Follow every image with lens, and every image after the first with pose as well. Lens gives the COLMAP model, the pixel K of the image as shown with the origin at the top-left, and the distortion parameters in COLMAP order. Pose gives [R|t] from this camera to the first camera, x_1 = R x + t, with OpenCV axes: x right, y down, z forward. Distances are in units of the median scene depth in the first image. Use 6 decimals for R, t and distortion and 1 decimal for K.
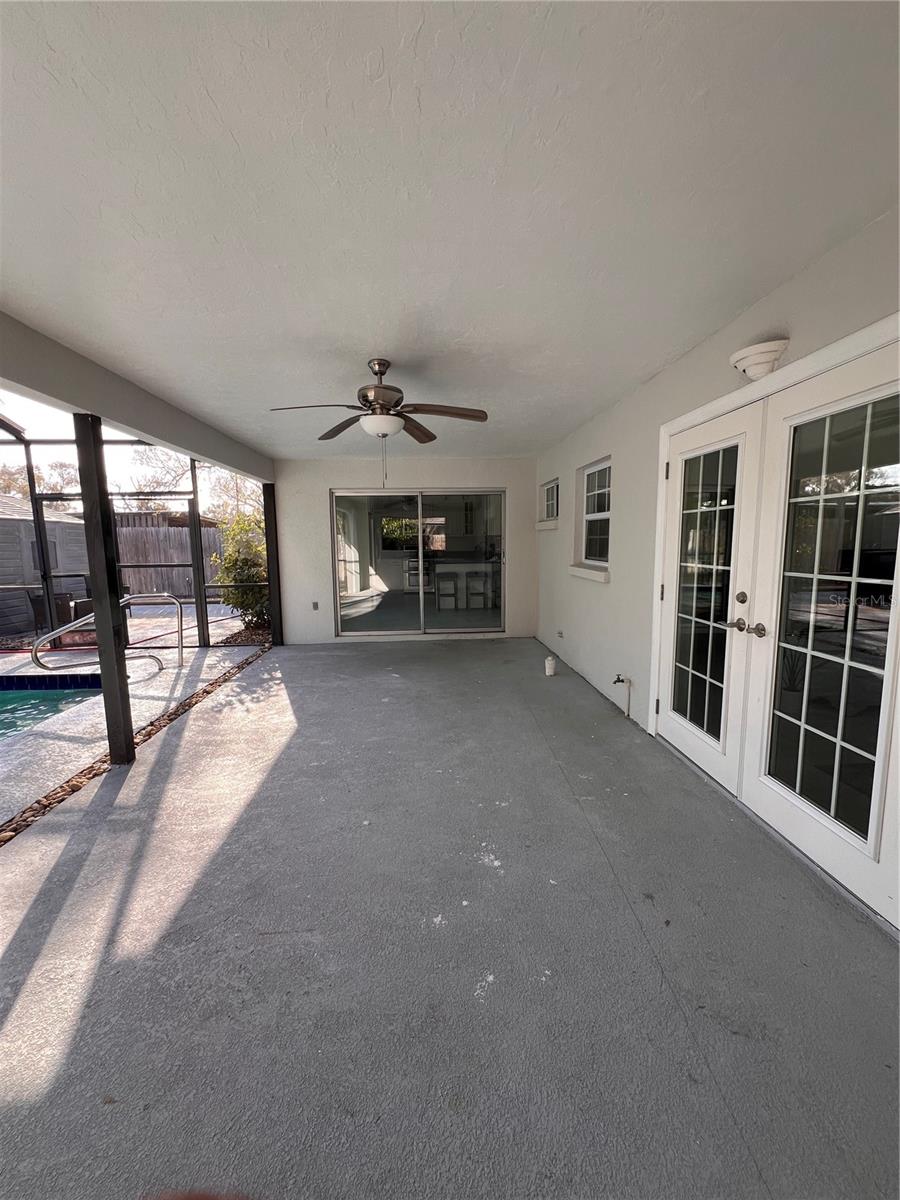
lens RADIAL K [[481.0, 0, 446.1], [0, 481.0, 598.6], [0, 0, 1]] dist [-0.001086, 0.001134]
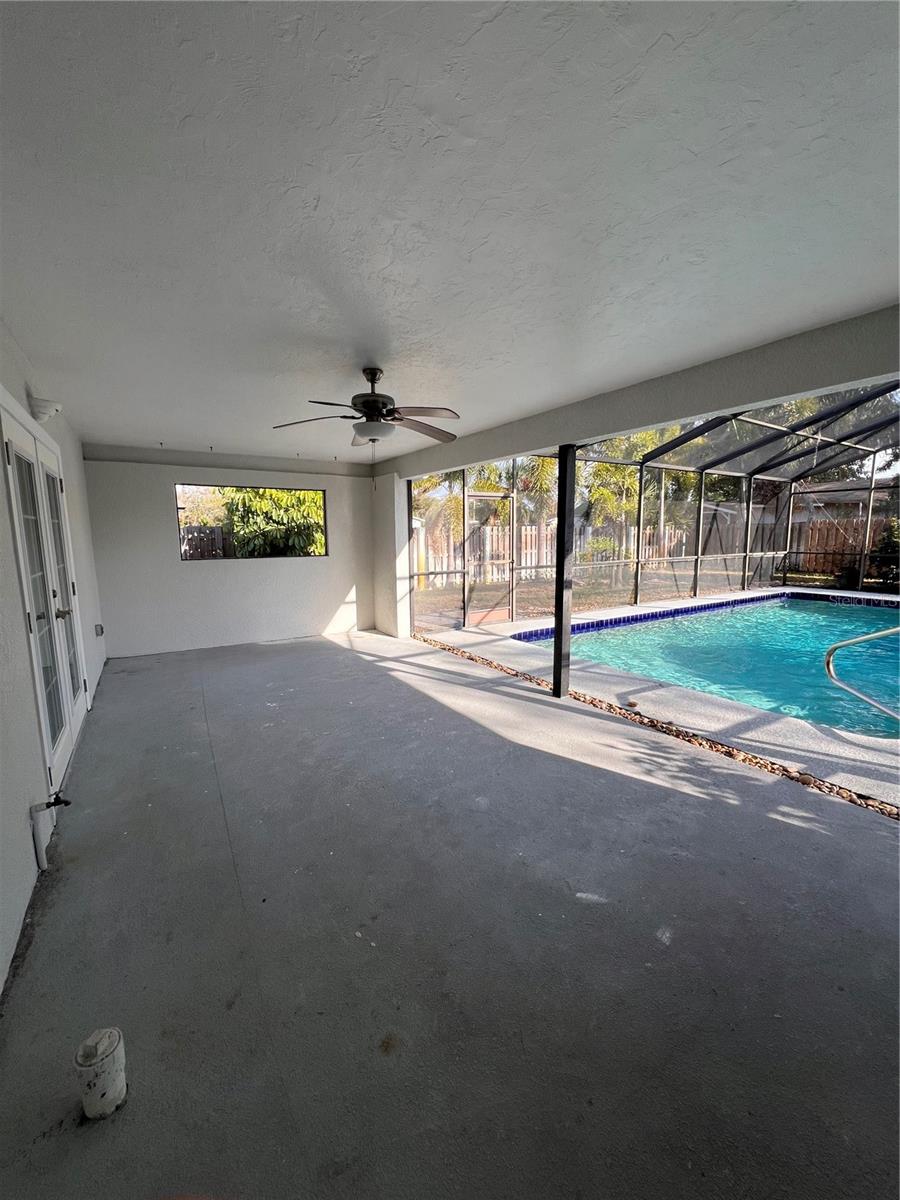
lens RADIAL K [[477.9, 0, 446.8], [0, 477.9, 596.6], [0, 0, 1]] dist [0.001313, 0.000223]
pose [[-0.872749, 0.084943, -0.480722, 0.190329], [-0.039817, 0.969078, 0.243523, -0.194690], [0.486542, 0.231675, -0.842380, 1.476886]]
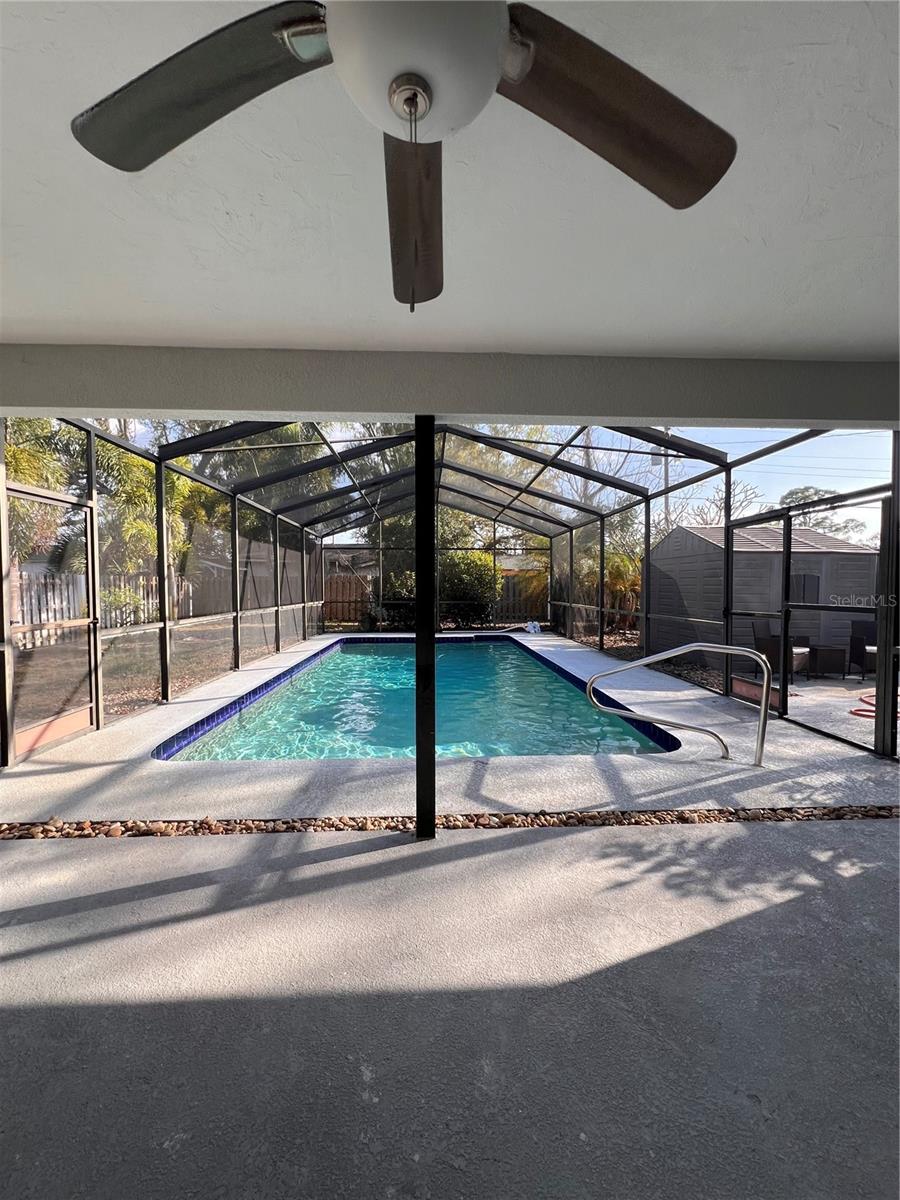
lens RADIAL K [[481.0, 0, 446.7], [0, 481.0, 597.3], [0, 0, 1]] dist [-0.001086, 0.001134]
pose [[-0.012937, 0.034391, -0.999325, 0.095518], [-0.122573, 0.991817, 0.035719, -0.068978], [0.992375, 0.122952, -0.008616, 0.776175]]
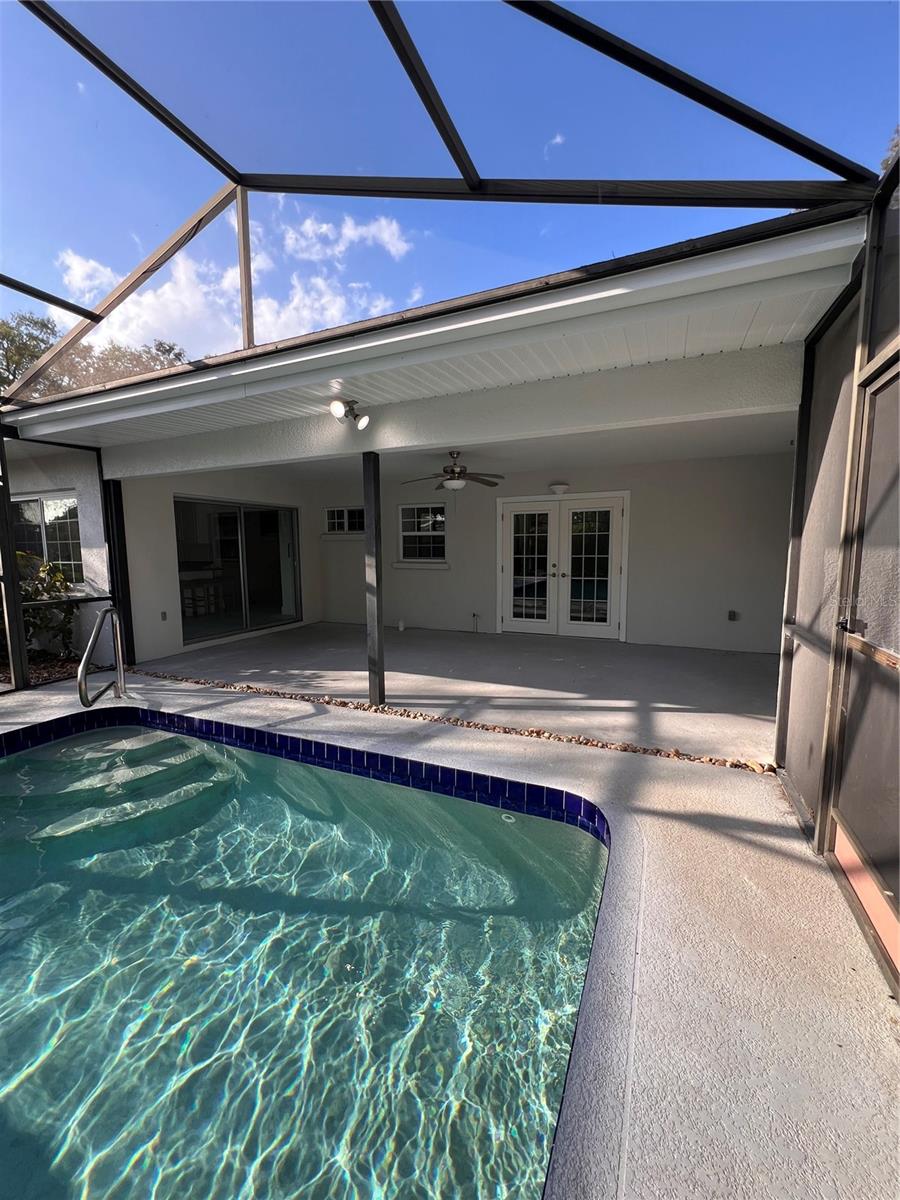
lens RADIAL K [[481.0, 0, 445.9], [0, 481.0, 604.5], [0, 0, 1]] dist [-0.001086, 0.001134]
pose [[0.444726, -0.094967, 0.890618, -1.373607], [0.110757, 0.992562, 0.050531, 0.006969], [-0.888792, 0.076169, 0.451936, 0.158615]]
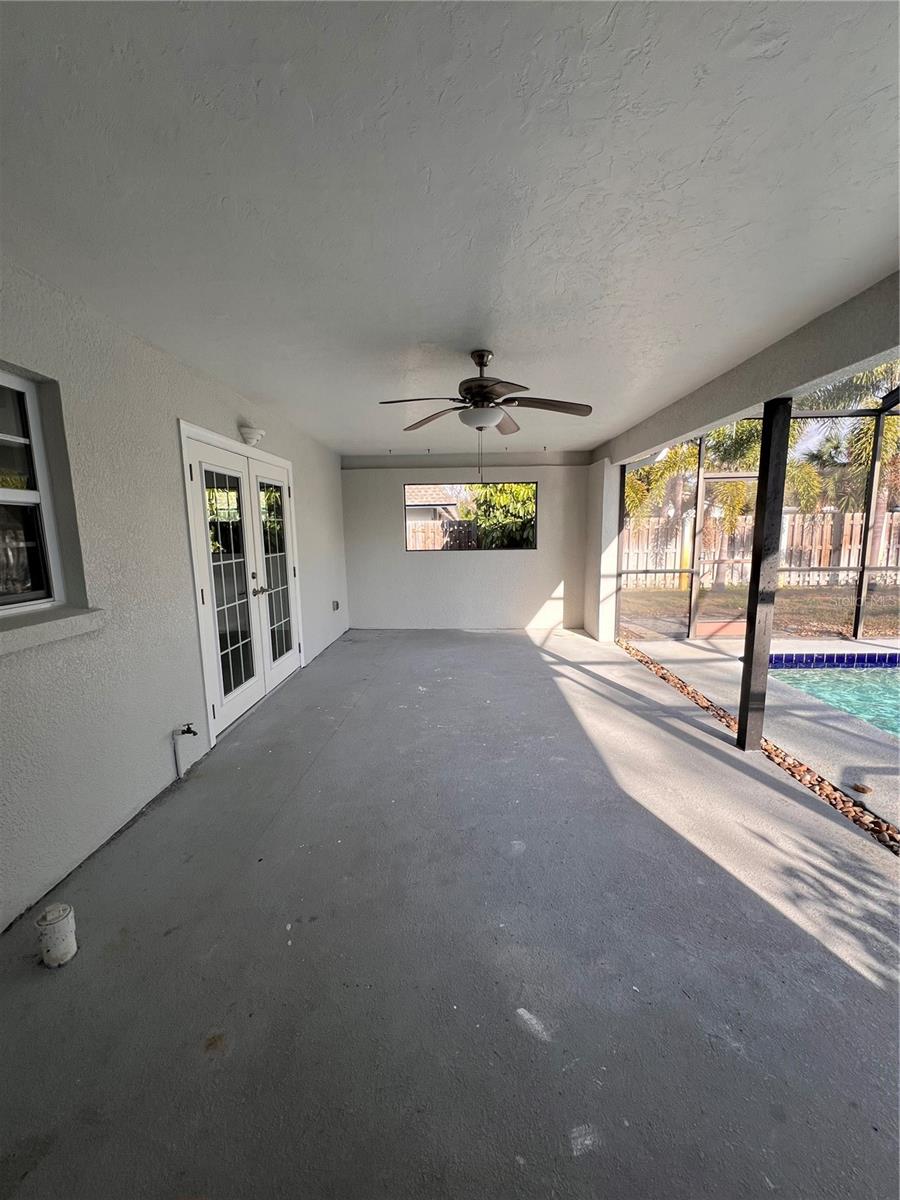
lens RADIAL K [[477.9, 0, 448.2], [0, 477.9, 597.4], [0, 0, 1]] dist [0.001313, 0.000223]
pose [[-0.996160, 0.017865, 0.085708, -0.103625], [0.039887, 0.964070, 0.262638, -0.192199], [-0.077937, 0.265049, -0.961080, 1.475656]]
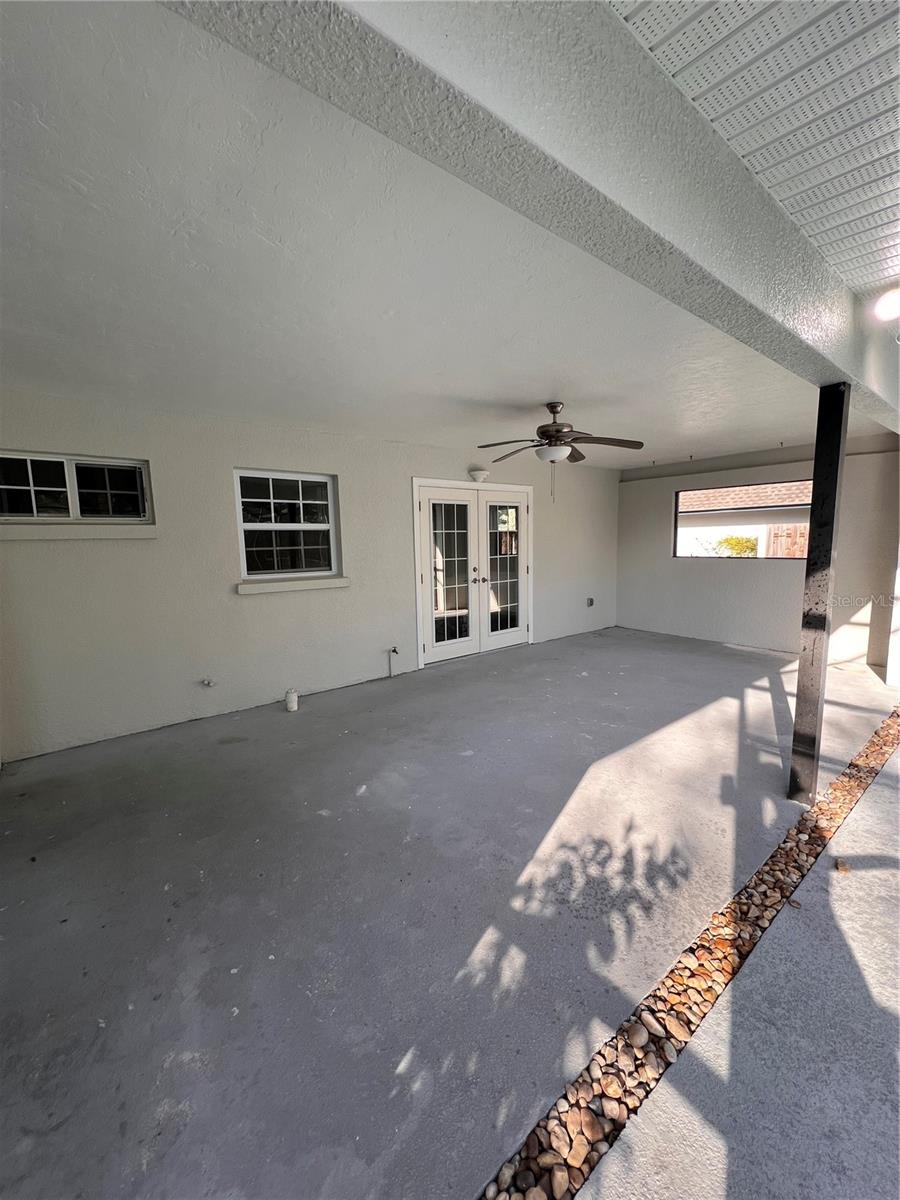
lens RADIAL K [[477.9, 0, 452.9], [0, 477.9, 597.6], [0, 0, 1]] dist [0.001313, 0.000223]
pose [[-0.587938, -0.071802, 0.805713, -0.739567], [0.128221, 0.975187, 0.180470, -0.182053], [-0.798679, 0.209415, -0.564143, 1.446530]]
